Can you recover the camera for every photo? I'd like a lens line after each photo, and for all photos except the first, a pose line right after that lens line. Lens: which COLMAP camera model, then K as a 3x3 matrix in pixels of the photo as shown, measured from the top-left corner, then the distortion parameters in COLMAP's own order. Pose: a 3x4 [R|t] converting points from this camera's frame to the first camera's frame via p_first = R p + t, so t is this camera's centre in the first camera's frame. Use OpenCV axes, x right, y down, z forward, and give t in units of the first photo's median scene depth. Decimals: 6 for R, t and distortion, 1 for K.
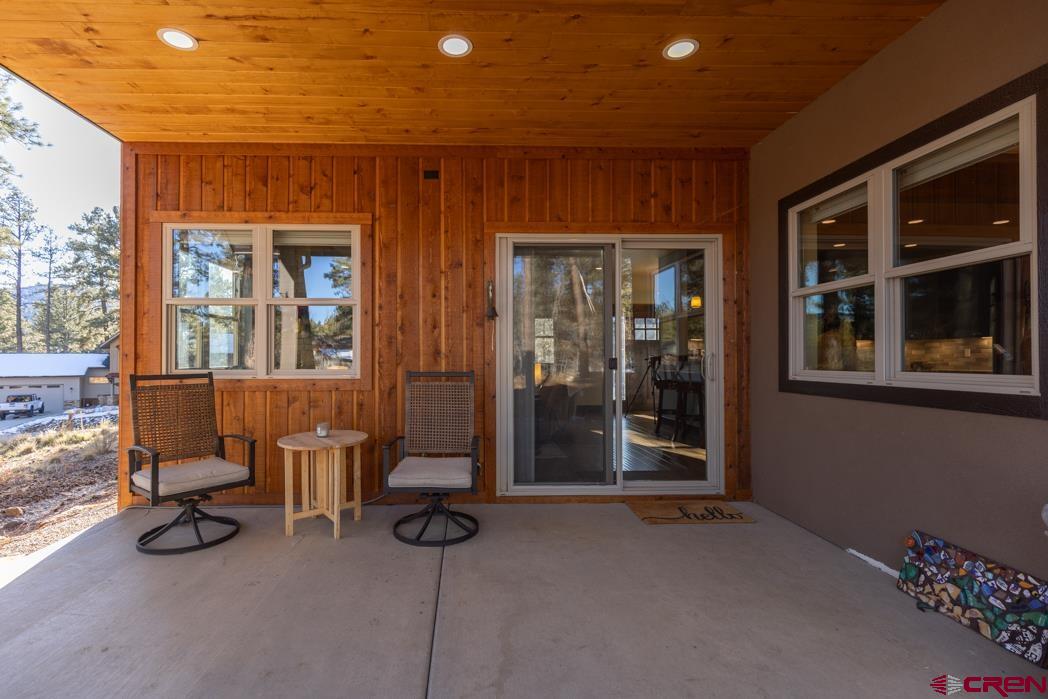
lens RADIAL K [[456.7, 0, 504.6], [0, 456.7, 351.7], [0, 0, 1]] dist [0.001959, -0.000054]
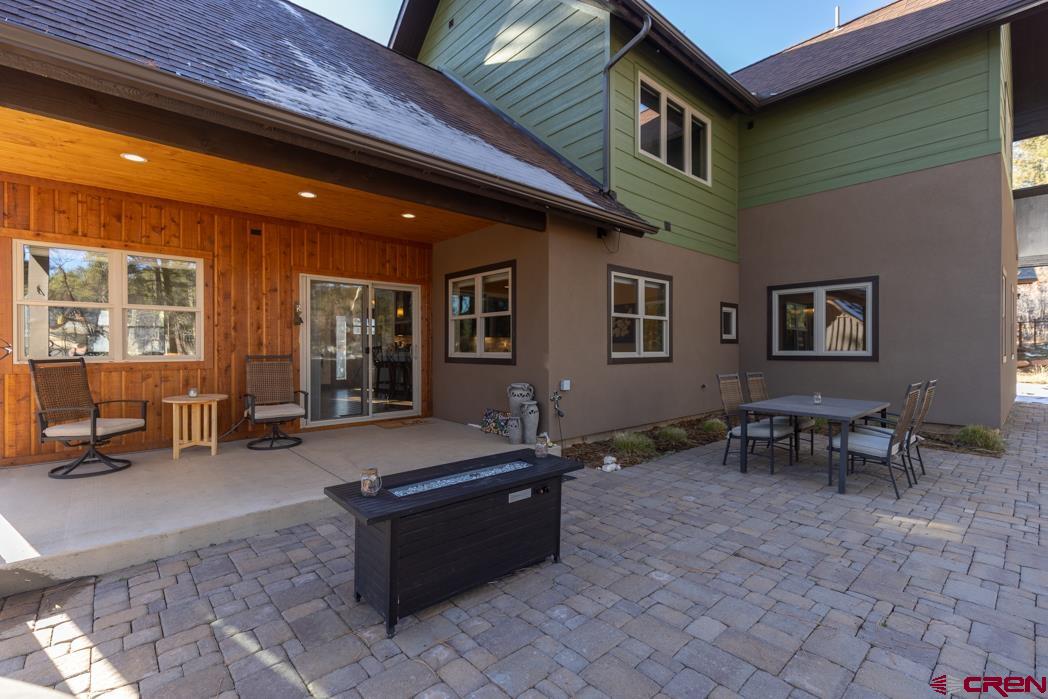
lens RADIAL K [[456.7, 0, 504.6], [0, 456.7, 351.7], [0, 0, 1]] dist [0.001959, -0.000054]
pose [[0.789046, -0.006887, 0.614295, -0.458745], [-0.007133, 0.999767, 0.020370, -0.009661], [-0.614292, -0.020454, 0.788813, -0.799416]]
